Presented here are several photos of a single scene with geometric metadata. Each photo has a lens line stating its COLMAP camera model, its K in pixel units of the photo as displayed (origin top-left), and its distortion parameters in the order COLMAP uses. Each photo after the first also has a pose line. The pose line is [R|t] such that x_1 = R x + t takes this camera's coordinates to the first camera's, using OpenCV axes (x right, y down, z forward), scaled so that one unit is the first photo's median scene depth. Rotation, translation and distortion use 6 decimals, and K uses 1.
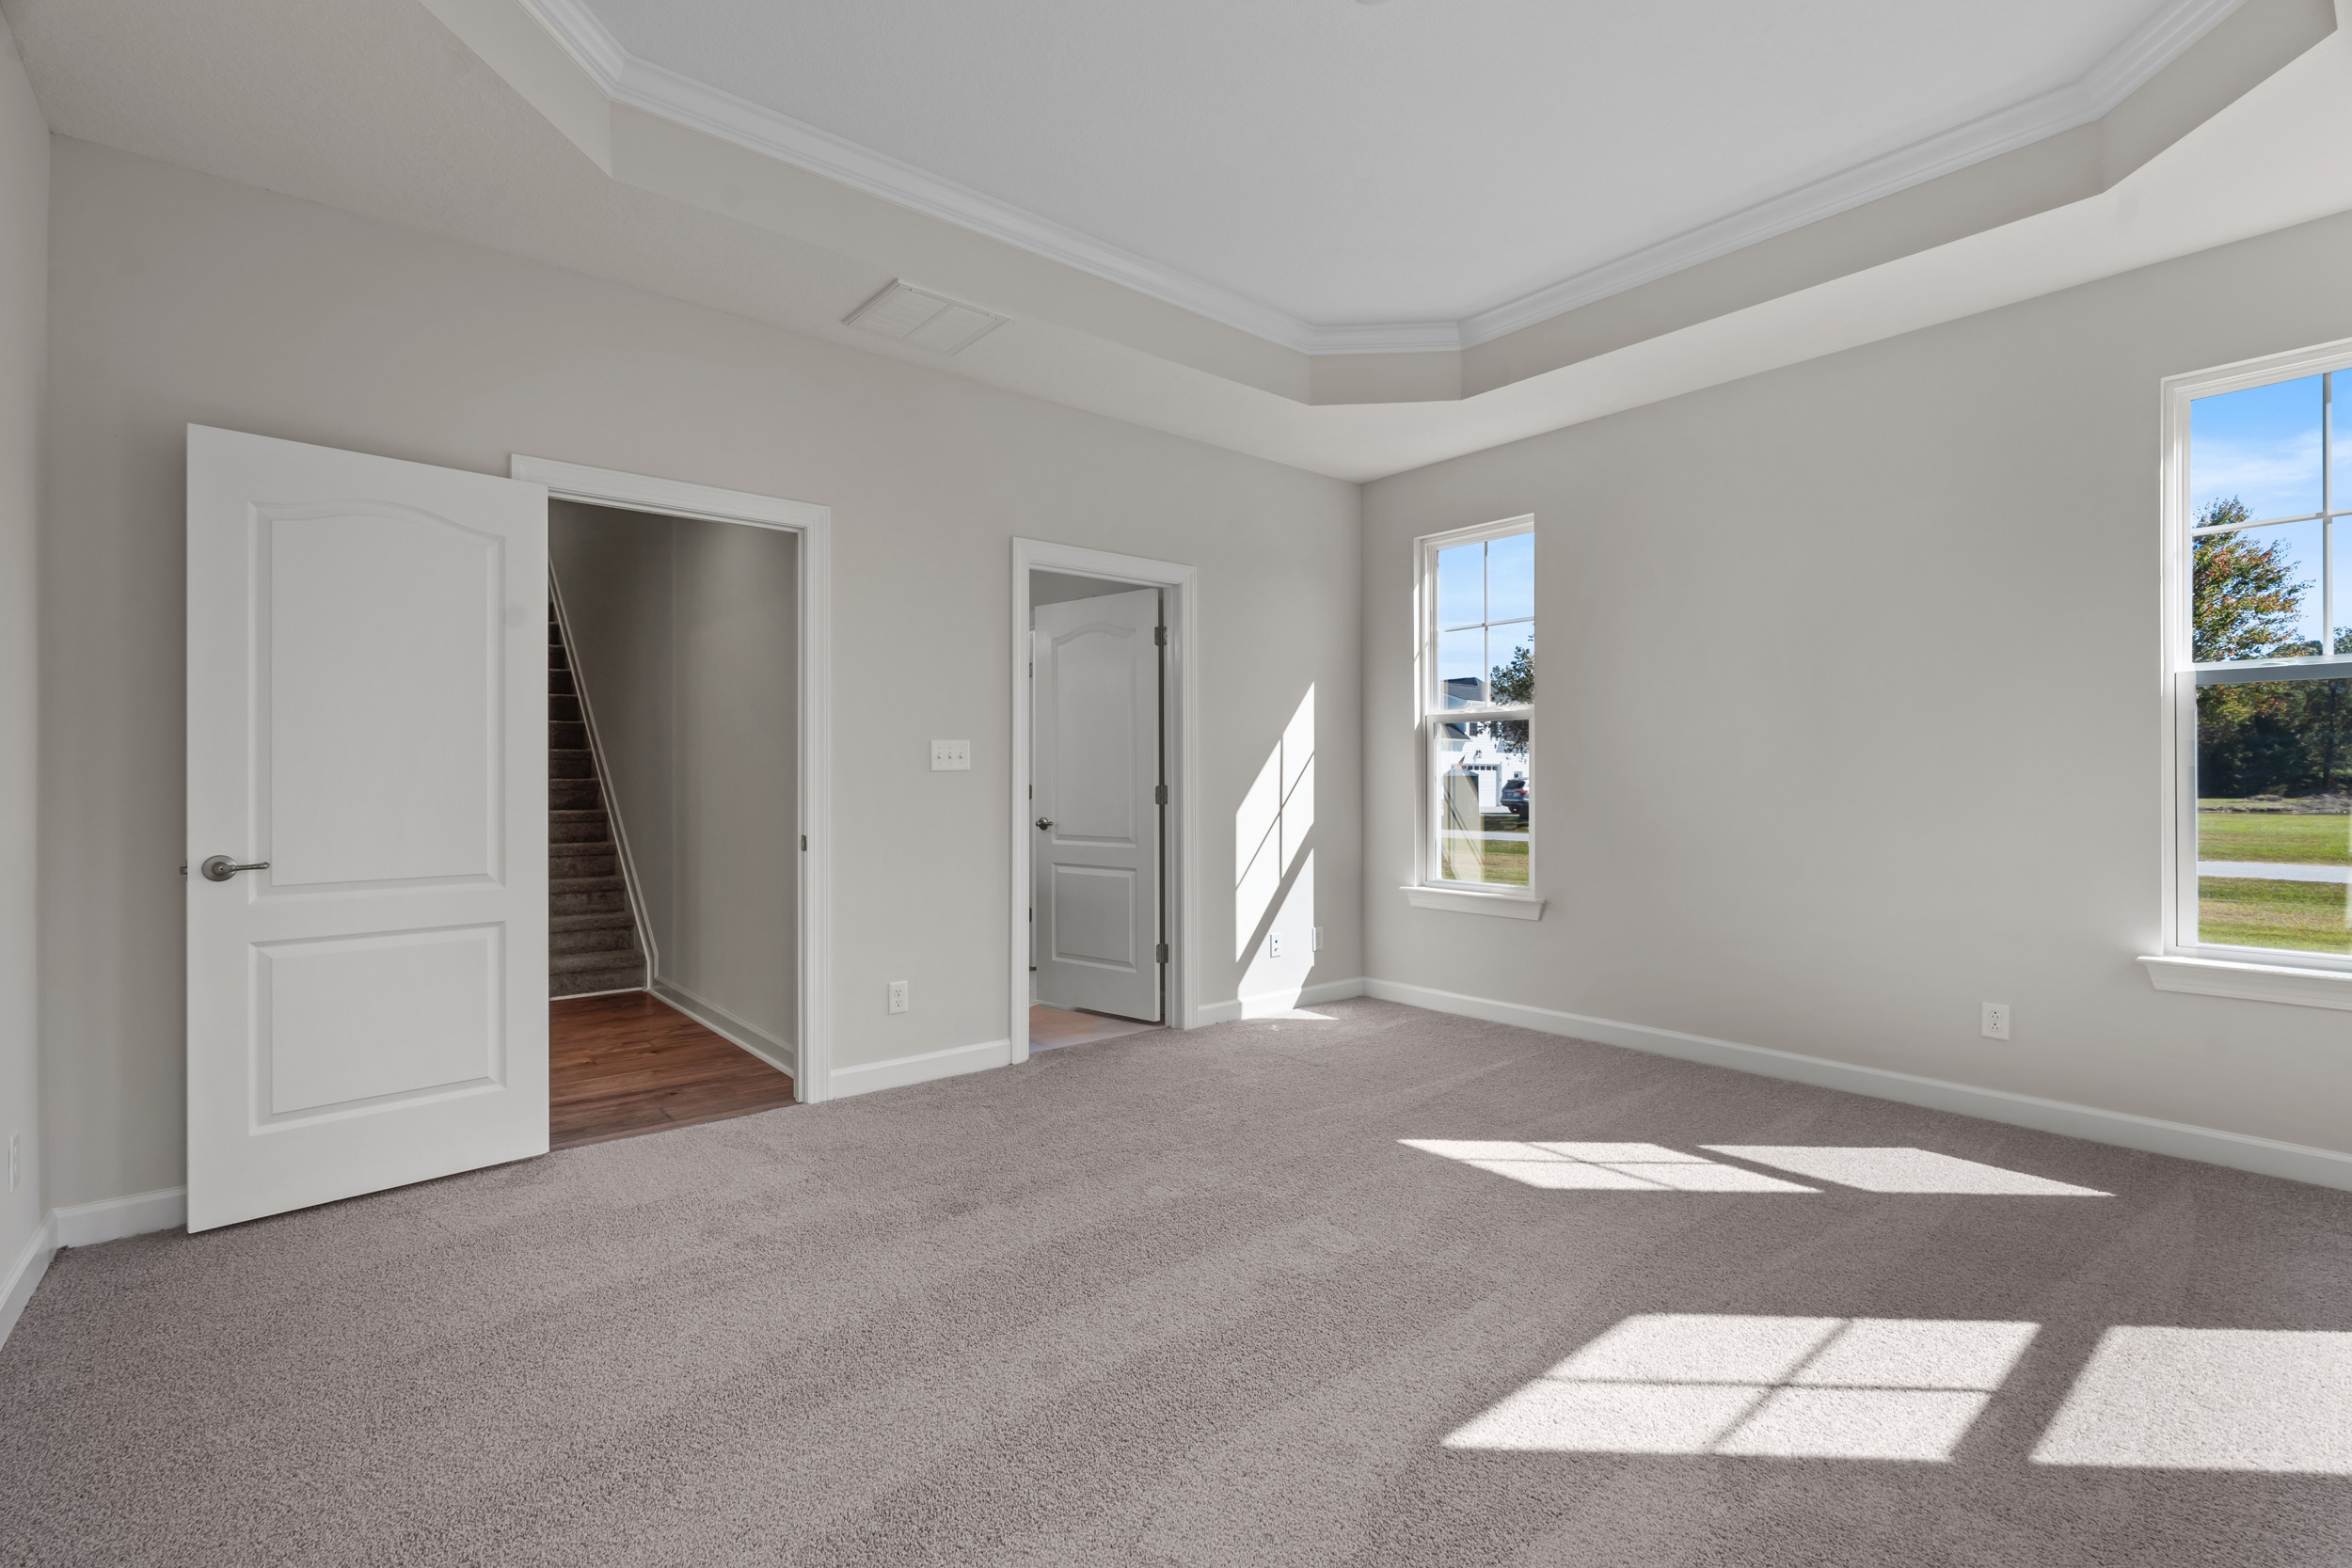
lens RADIAL K [[1064.4, 0, 1187.5], [0, 1064.4, 784.3], [0, 0, 1]] dist [-0.008142, 0.003290]
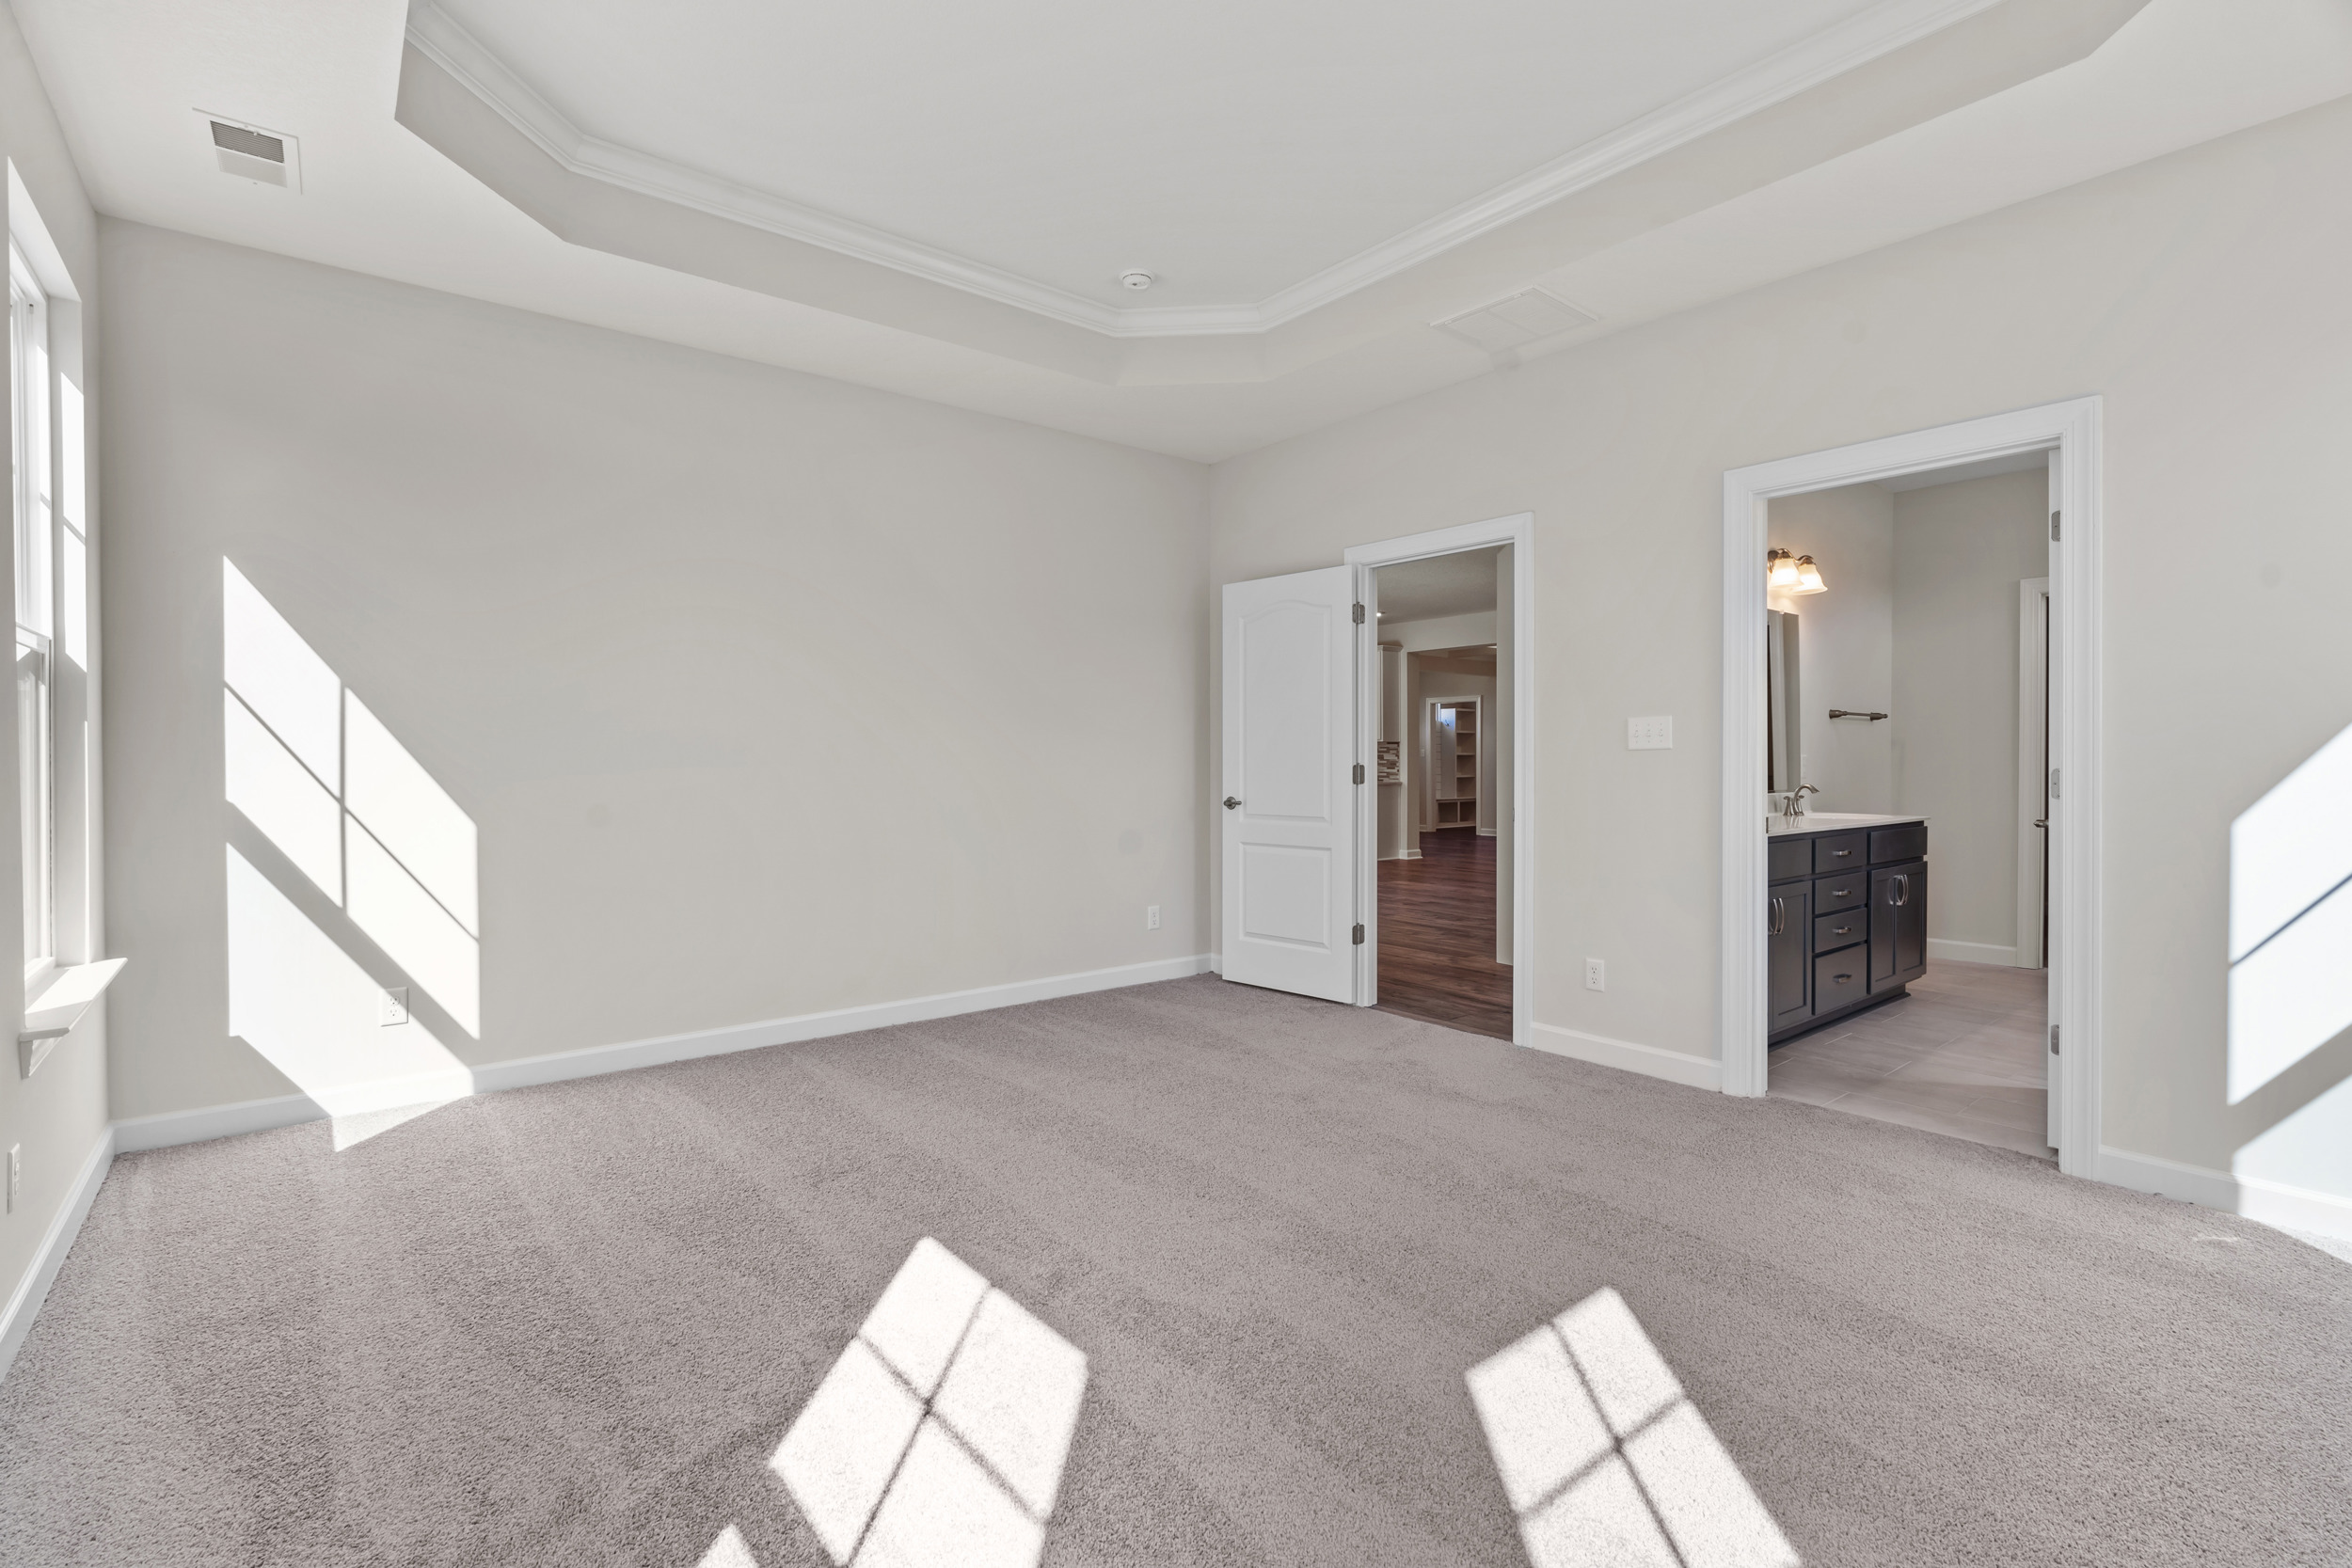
lens RADIAL K [[1064.4, 0, 1169.8], [0, 1064.4, 772.6], [0, 0, 1]] dist [-0.008142, 0.003290]
pose [[-0.014713, 0.013698, -0.999798, 0.957627], [-0.006076, 0.999886, 0.013789, -0.003617], [0.999873, 0.006278, -0.014628, 0.790529]]
